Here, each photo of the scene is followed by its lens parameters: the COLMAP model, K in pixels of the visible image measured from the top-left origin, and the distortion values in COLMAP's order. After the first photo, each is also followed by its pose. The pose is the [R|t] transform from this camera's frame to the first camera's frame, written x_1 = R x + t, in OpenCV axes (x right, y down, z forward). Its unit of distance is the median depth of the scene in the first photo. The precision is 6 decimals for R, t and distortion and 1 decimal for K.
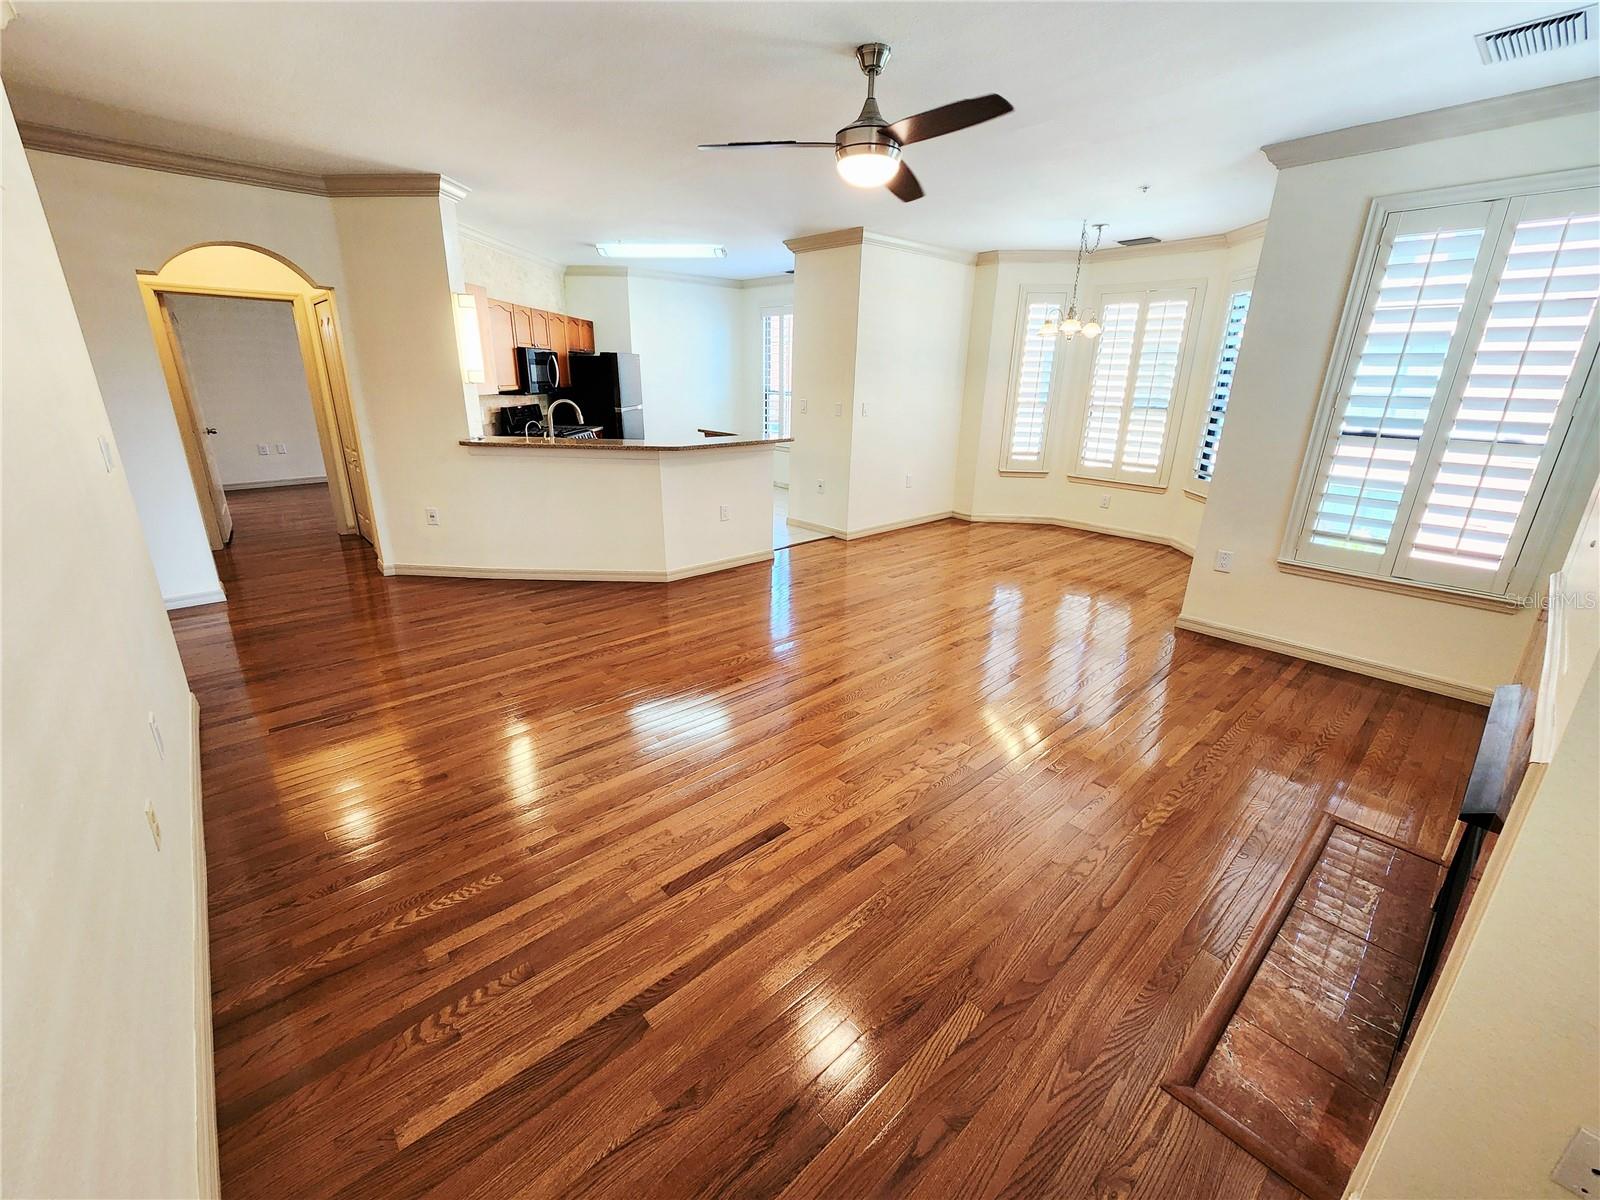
lens RADIAL K [[651.5, 0, 785.5], [0, 651.5, 590.7], [0, 0, 1]] dist [-0.001376, 0.000260]
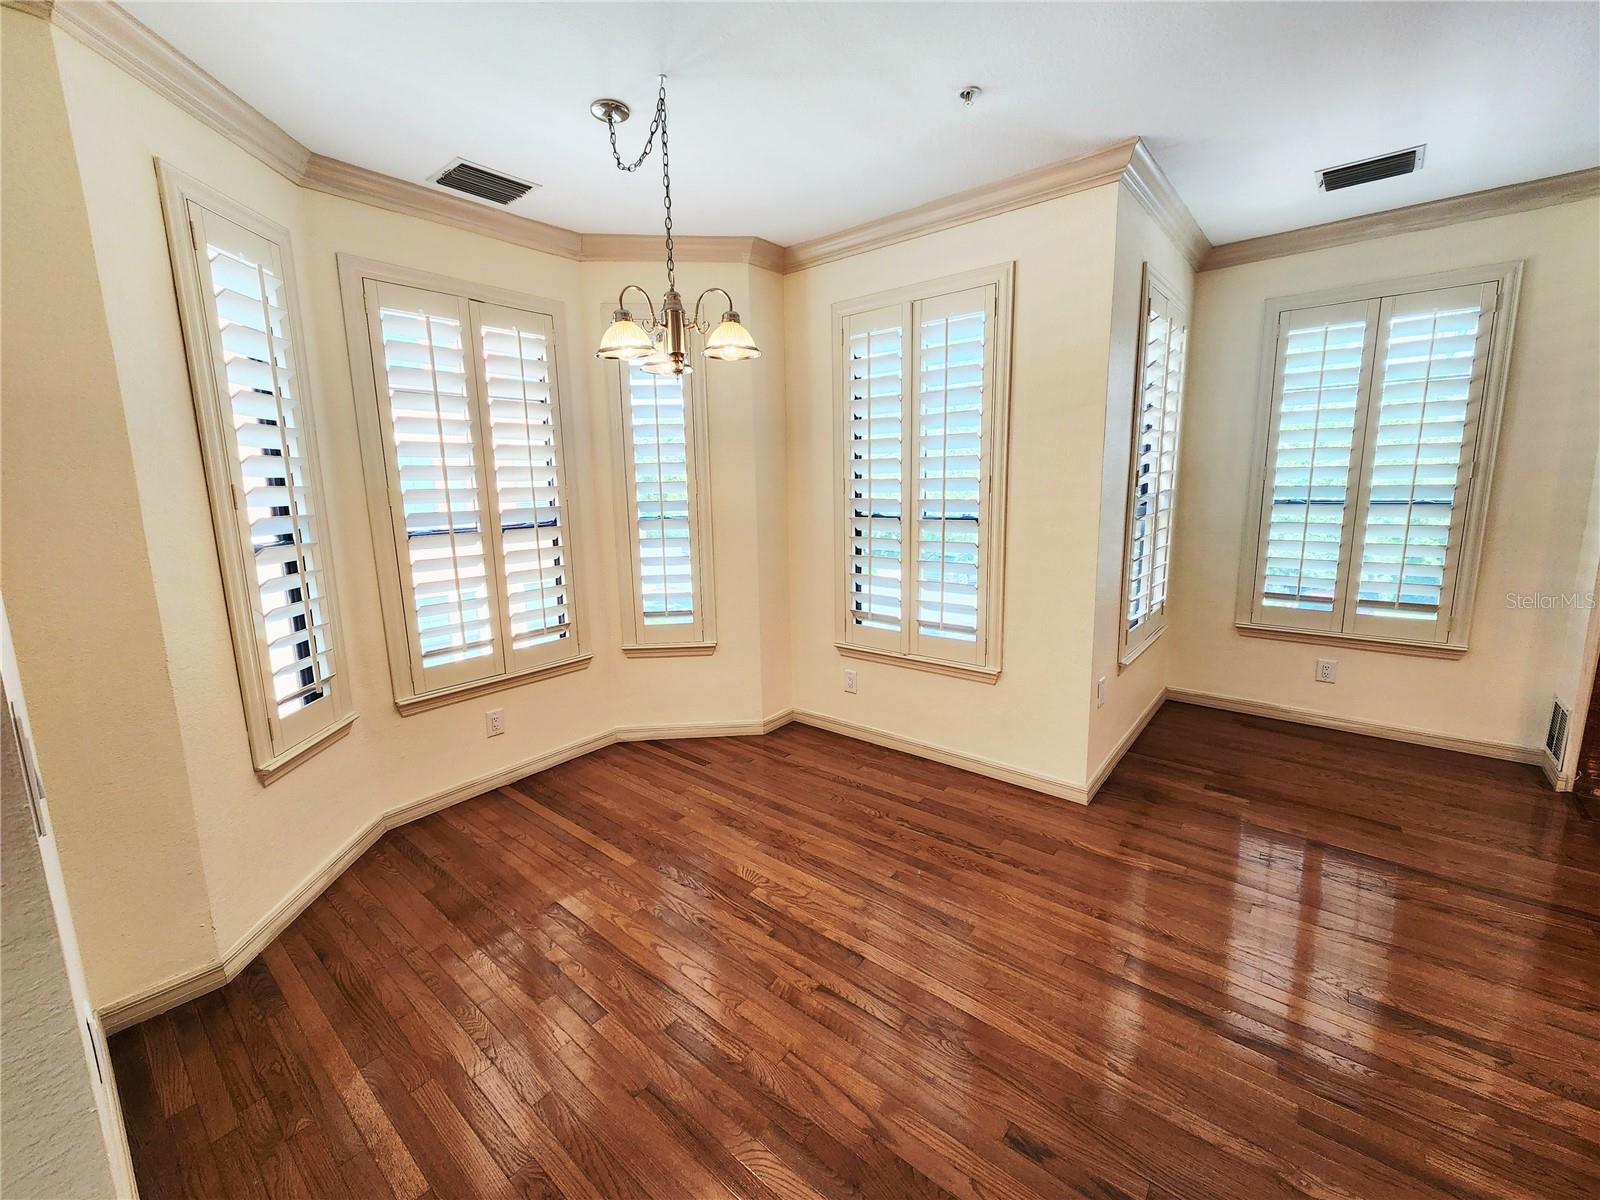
lens RADIAL K [[651.5, 0, 791.9], [0, 651.5, 586.5], [0, 0, 1]] dist [-0.001376, 0.000260]
pose [[-0.150743, -0.176195, 0.972744, 0.012989], [0.331326, 0.918073, 0.217637, -0.311178], [-0.931397, 0.355103, -0.080015, 0.957106]]
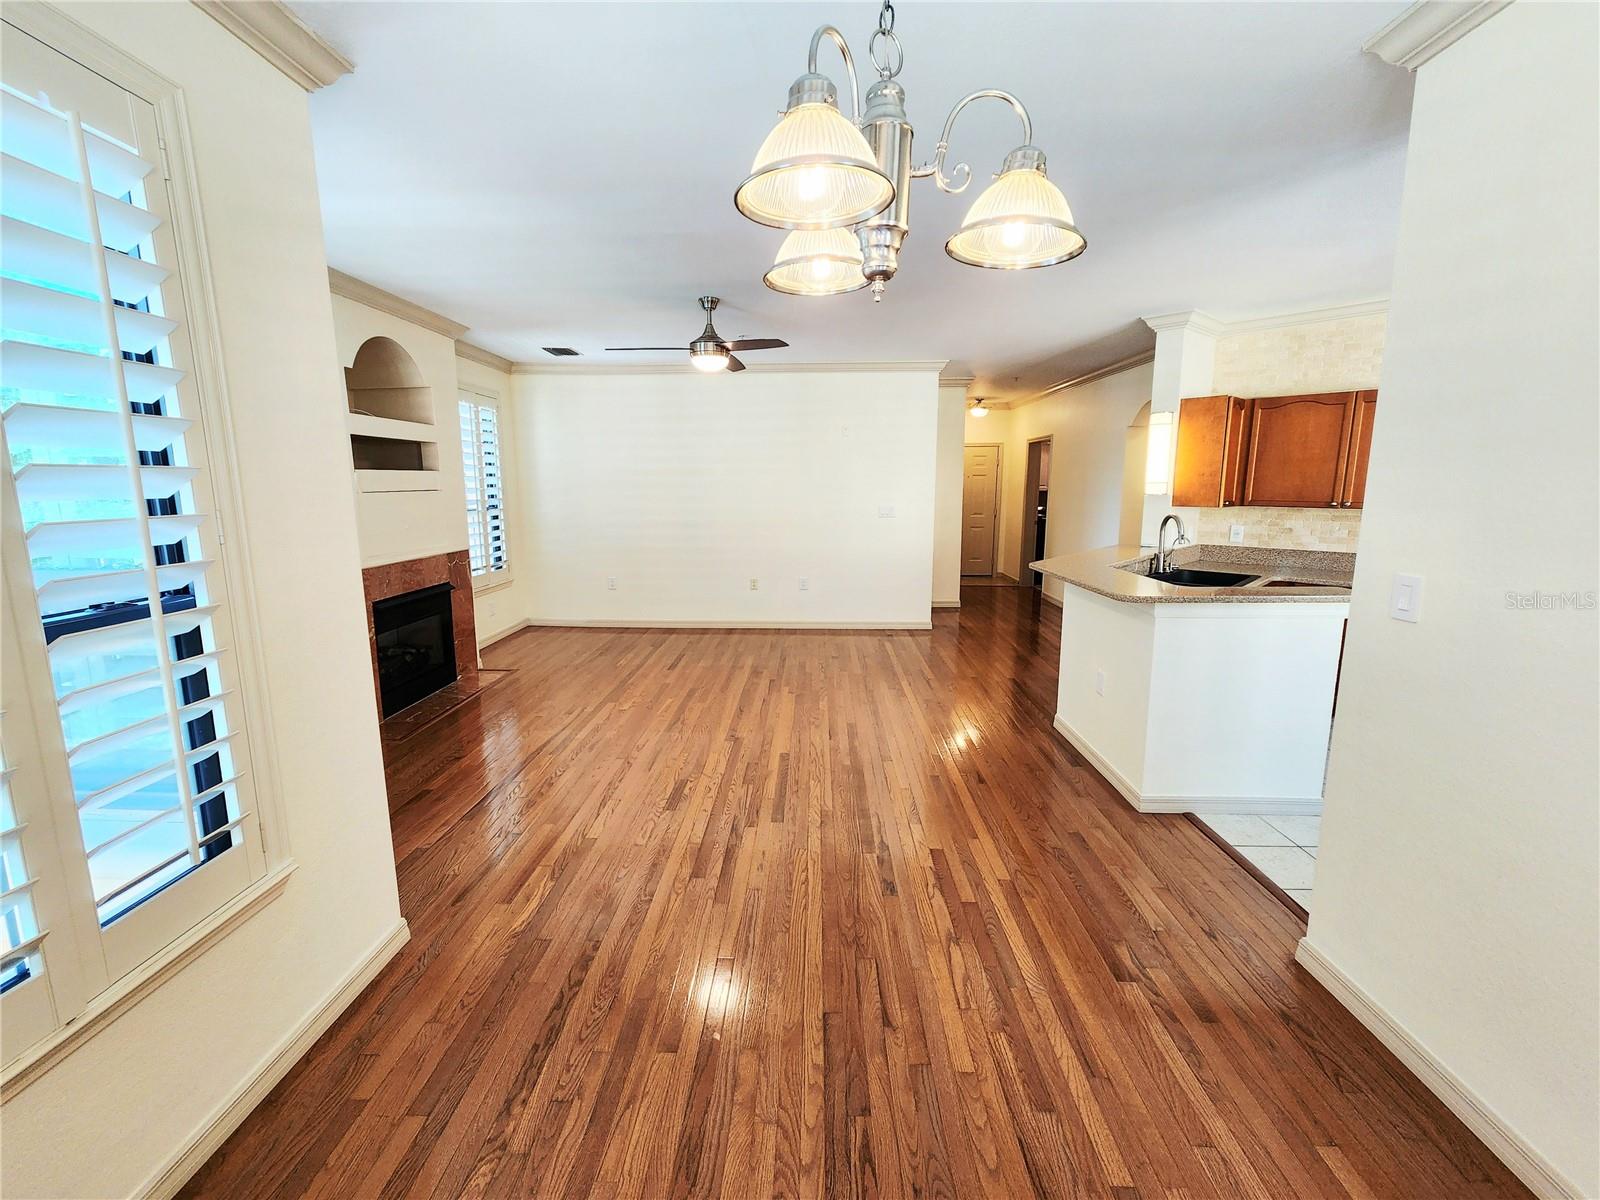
lens RADIAL K [[651.5, 0, 788.2], [0, 651.5, 584.5], [0, 0, 1]] dist [-0.001376, 0.000260]
pose [[-0.691449, 0.099962, -0.715476, 0.557322], [-0.237438, 0.903915, 0.355753, -0.347716], [0.682291, 0.415866, -0.601277, 1.062718]]
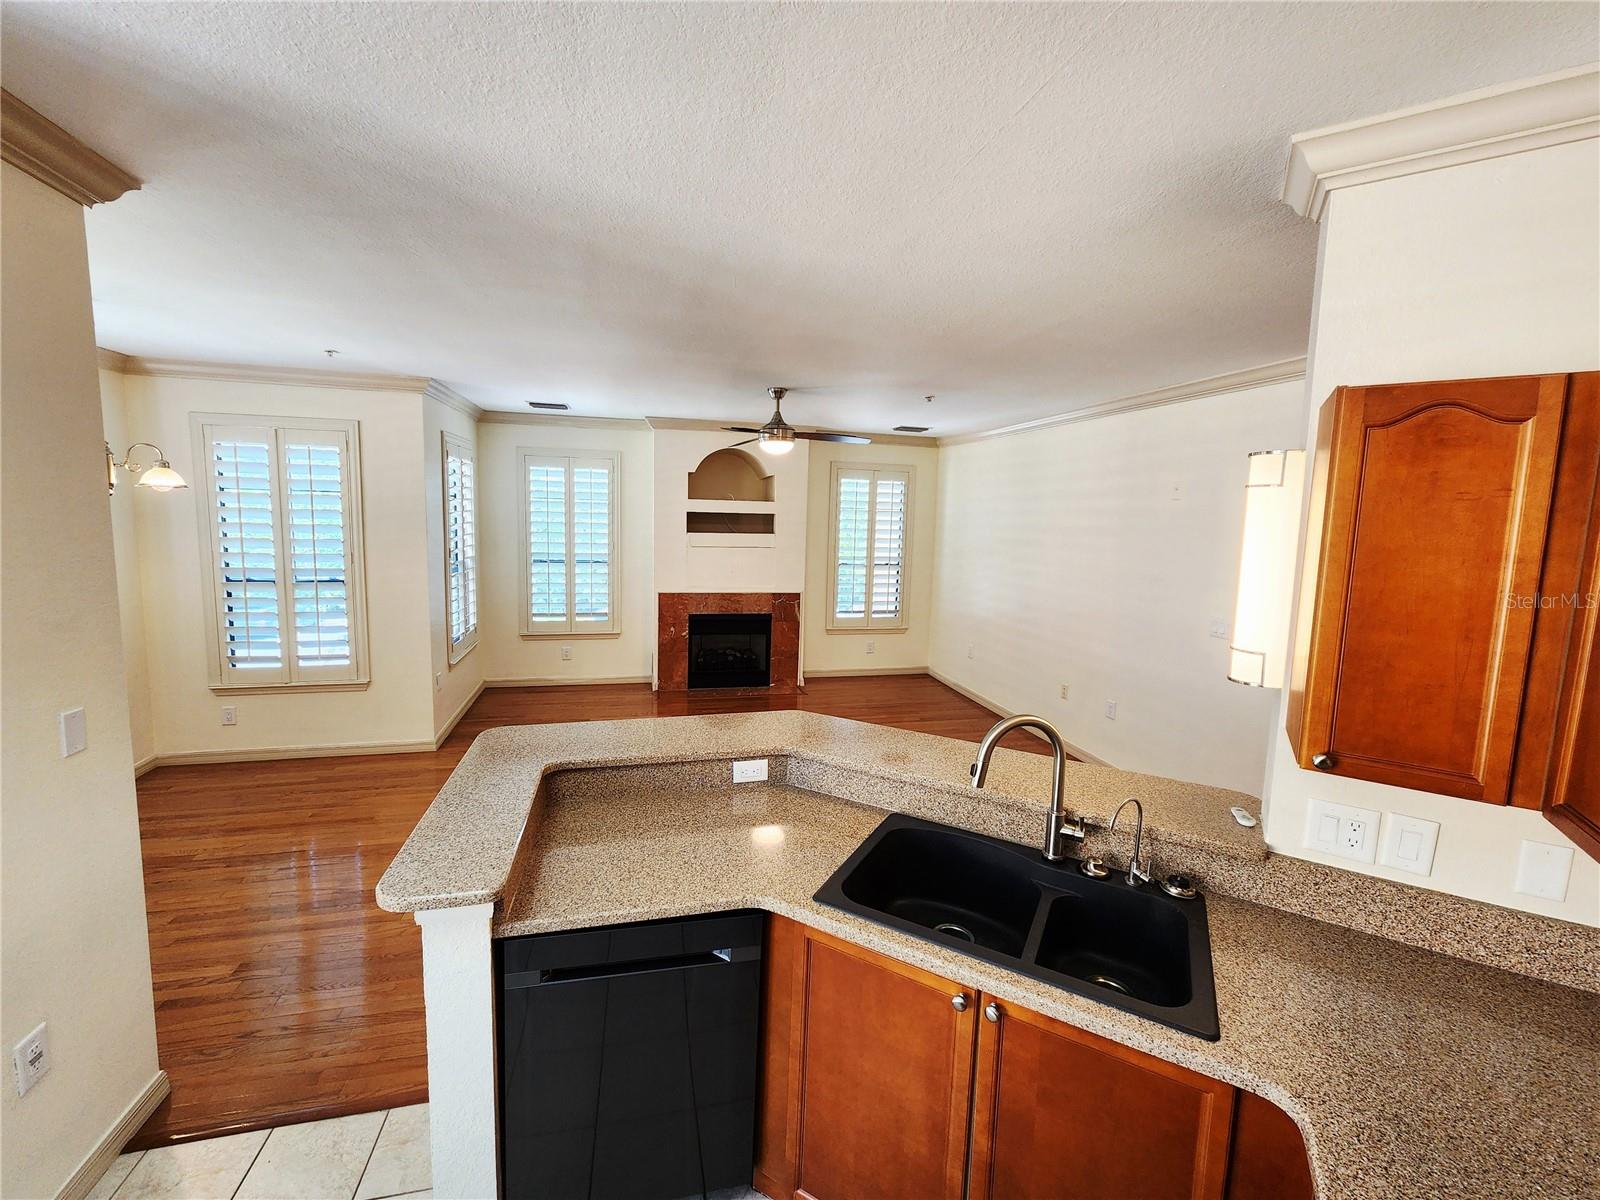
lens RADIAL K [[651.5, 0, 790.9], [0, 651.5, 584.4], [0, 0, 1]] dist [-0.001376, 0.000260]
pose [[-0.885568, -0.089798, 0.455747, -0.335818], [0.107868, 0.914561, 0.389799, -0.445999], [-0.451811, 0.394354, -0.800219, 1.148649]]
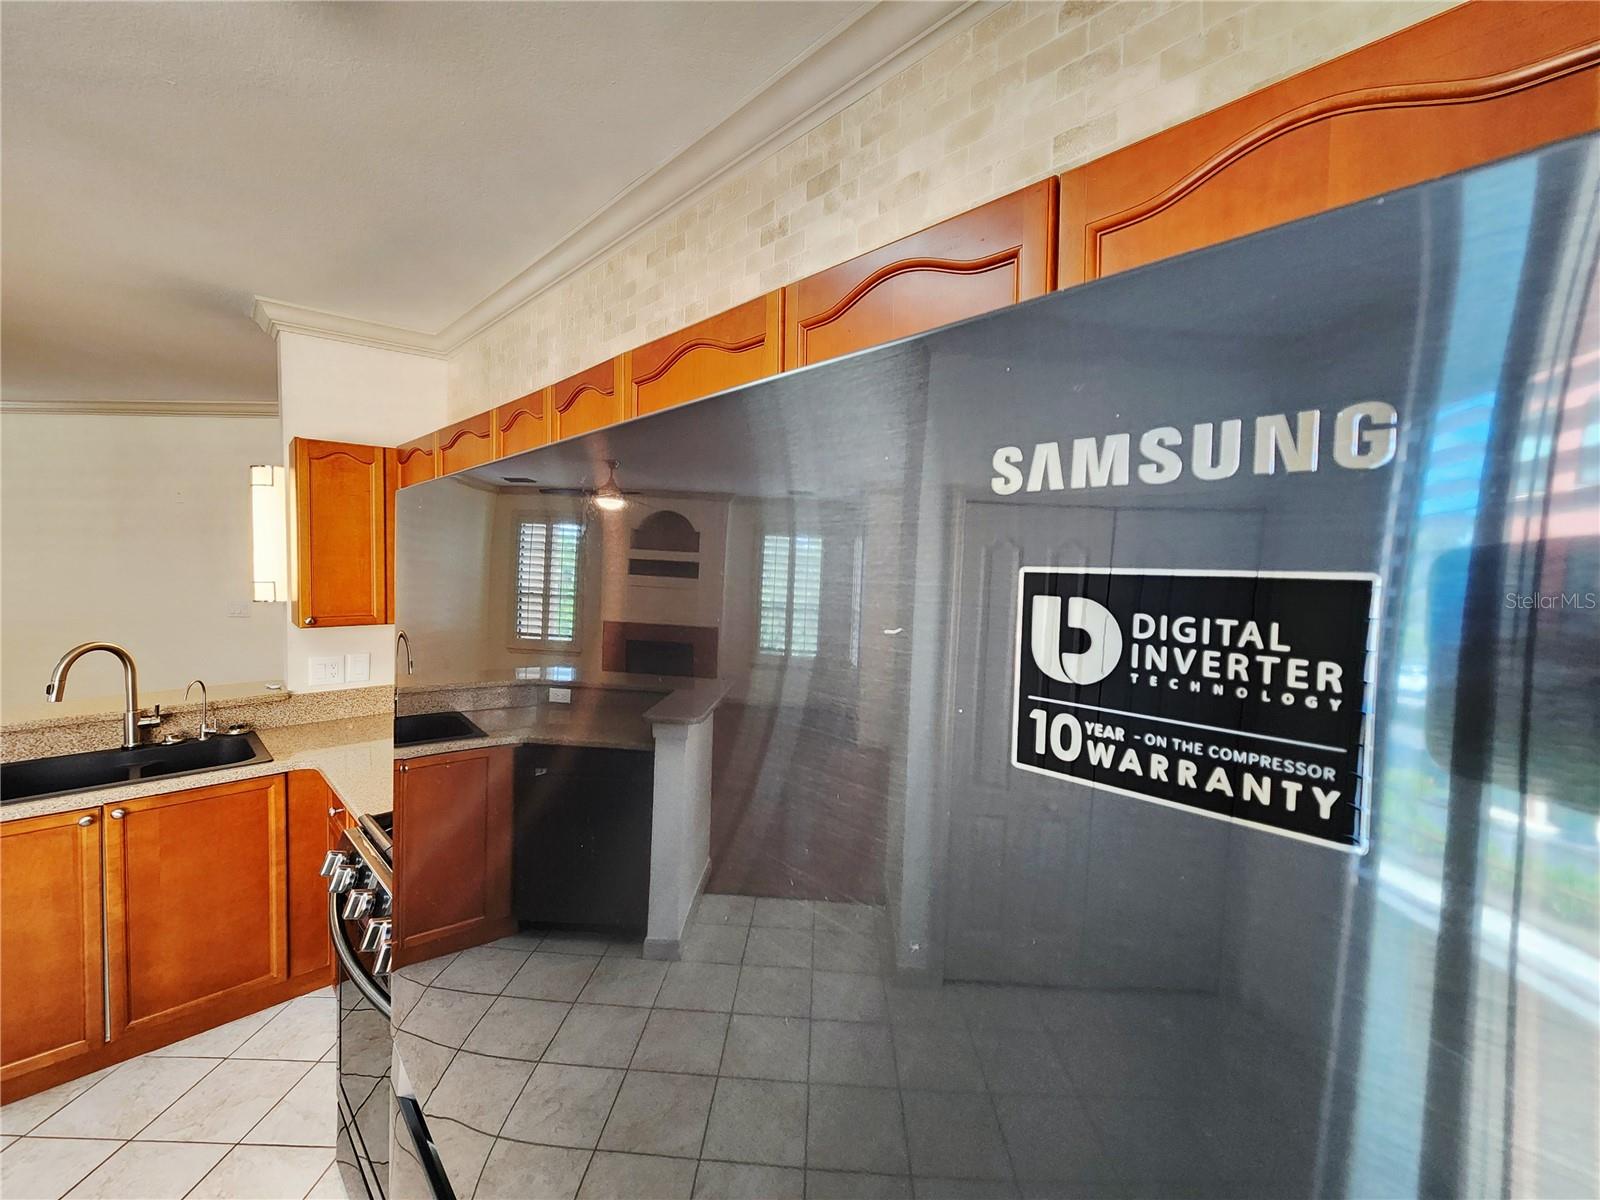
lens RADIAL K [[651.5, 0, 796.1], [0, 651.5, 585.5], [0, 0, 1]] dist [-0.001376, 0.000260]
pose [[-0.674553, -0.000718, -0.738226, -0.294027], [-0.262380, 0.934940, 0.238839, -0.504839], [0.690025, 0.354805, -0.630855, 1.428256]]
